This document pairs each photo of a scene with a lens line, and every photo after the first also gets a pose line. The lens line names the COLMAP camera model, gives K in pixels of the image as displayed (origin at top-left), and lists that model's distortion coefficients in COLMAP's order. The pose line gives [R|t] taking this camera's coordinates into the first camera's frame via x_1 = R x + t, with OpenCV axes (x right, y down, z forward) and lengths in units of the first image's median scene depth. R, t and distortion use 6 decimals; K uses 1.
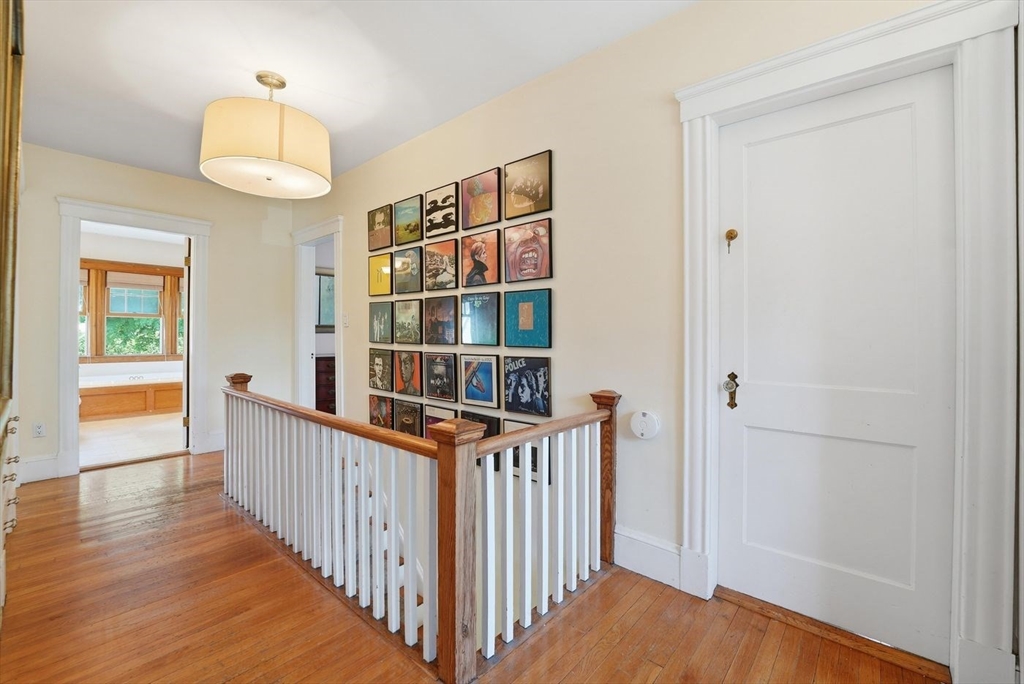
lens RADIAL K [[439.0, 0, 513.5], [0, 439.0, 333.8], [0, 0, 1]] dist [-0.019324, 0.000887]
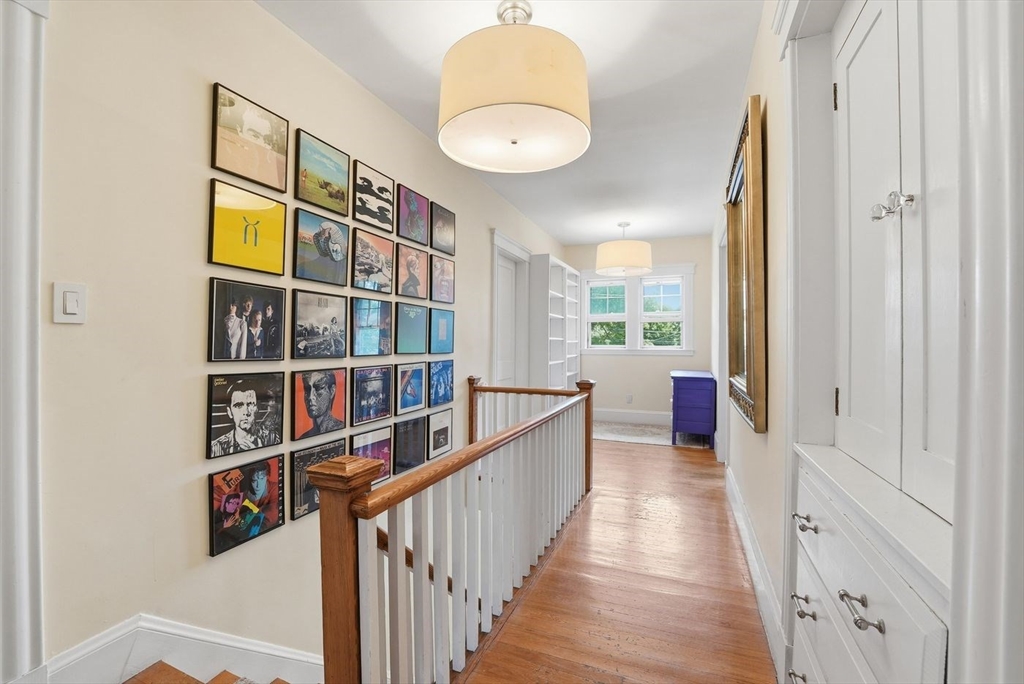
lens RADIAL K [[422.9, 0, 512.0], [0, 422.9, 342.0], [0, 0, 1]] dist [-0.019164, 0.000518]
pose [[-0.327294, -0.006431, 0.944901, -1.021088], [-0.007702, 0.999962, 0.004138, -0.007821], [-0.944891, -0.005924, -0.327331, 1.012282]]
